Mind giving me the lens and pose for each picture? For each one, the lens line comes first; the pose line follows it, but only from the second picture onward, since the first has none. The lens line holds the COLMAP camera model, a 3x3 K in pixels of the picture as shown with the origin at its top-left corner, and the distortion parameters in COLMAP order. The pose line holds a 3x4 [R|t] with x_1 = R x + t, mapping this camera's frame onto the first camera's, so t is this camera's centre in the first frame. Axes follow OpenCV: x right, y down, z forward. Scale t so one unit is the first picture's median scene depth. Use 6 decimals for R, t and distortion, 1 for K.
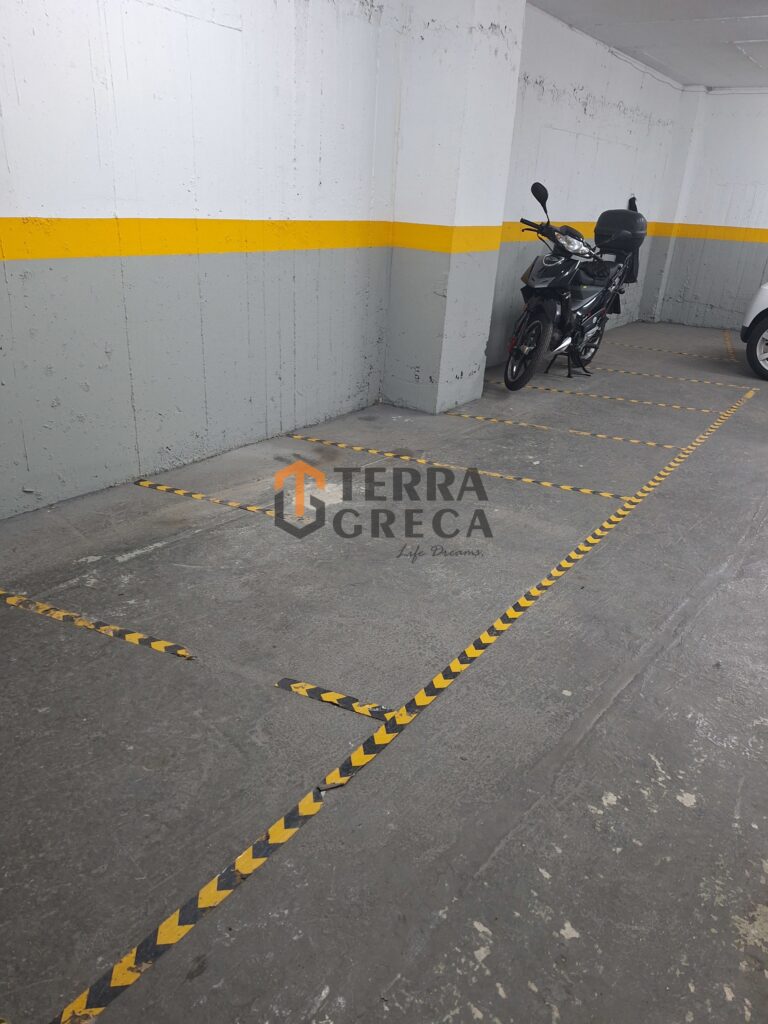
lens RADIAL K [[712.7, 0, 384.0], [0, 712.7, 512.0], [0, 0, 1]] dist [0.138509, -0.168920]
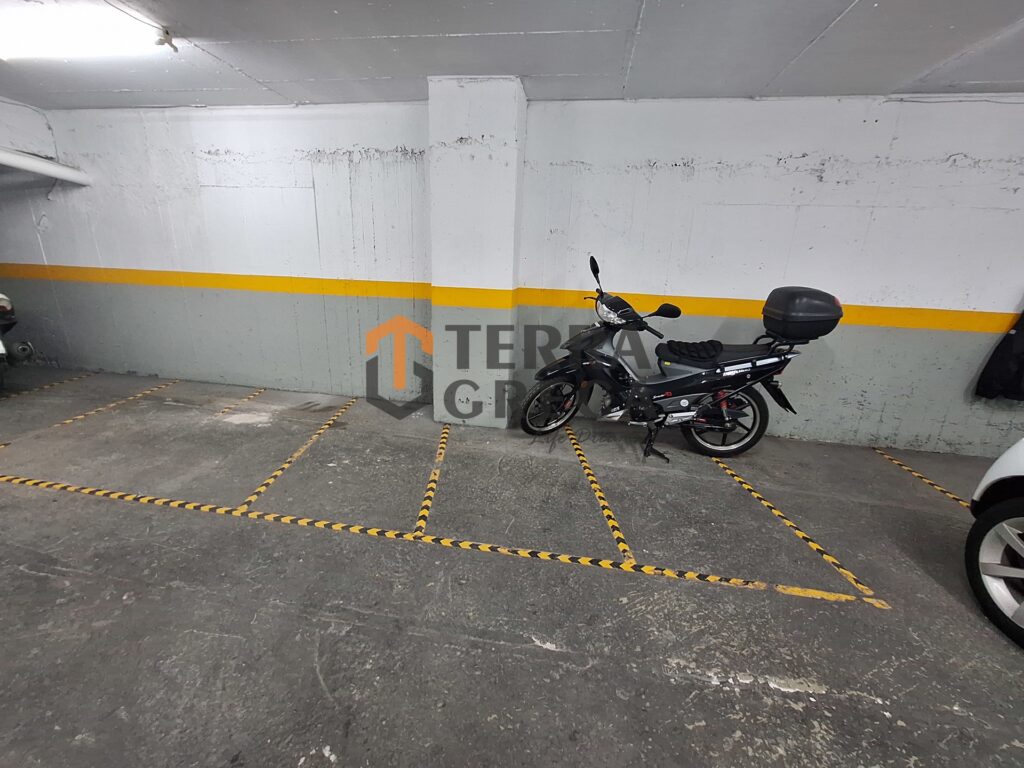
lens RADIAL K [[407.5, 0, 527.9], [0, 407.5, 389.3], [0, 0, 1]] dist [-0.002320, 0.000225]
pose [[0.437048, 0.223692, -0.871178, 0.983827], [-0.378957, 0.924210, 0.047197, -0.365388], [0.815709, 0.309511, 0.488693, 0.950990]]
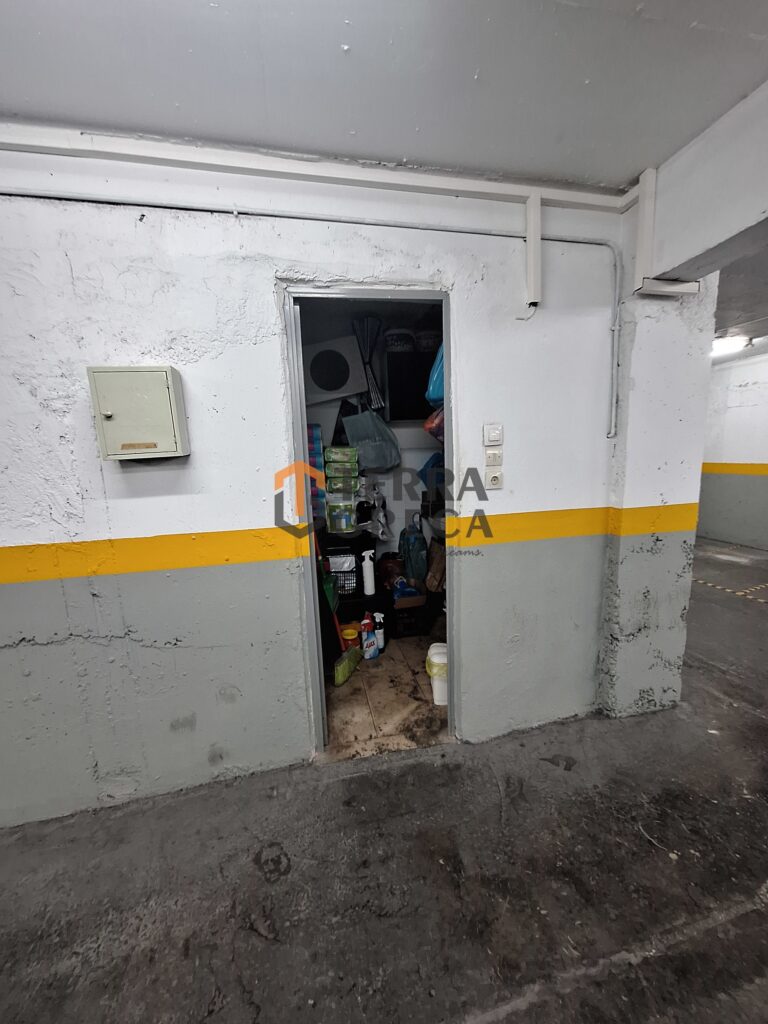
lens RADIAL K [[407.5, 0, 384.0], [0, 407.5, 512.0], [0, 0, 1]] dist [-0.002320, 0.000225]
pose [[-0.694210, 0.068466, -0.716508, 1.686942], [-0.299345, 0.877829, 0.373911, -0.314936], [0.654572, 0.474056, -0.588903, 0.871189]]
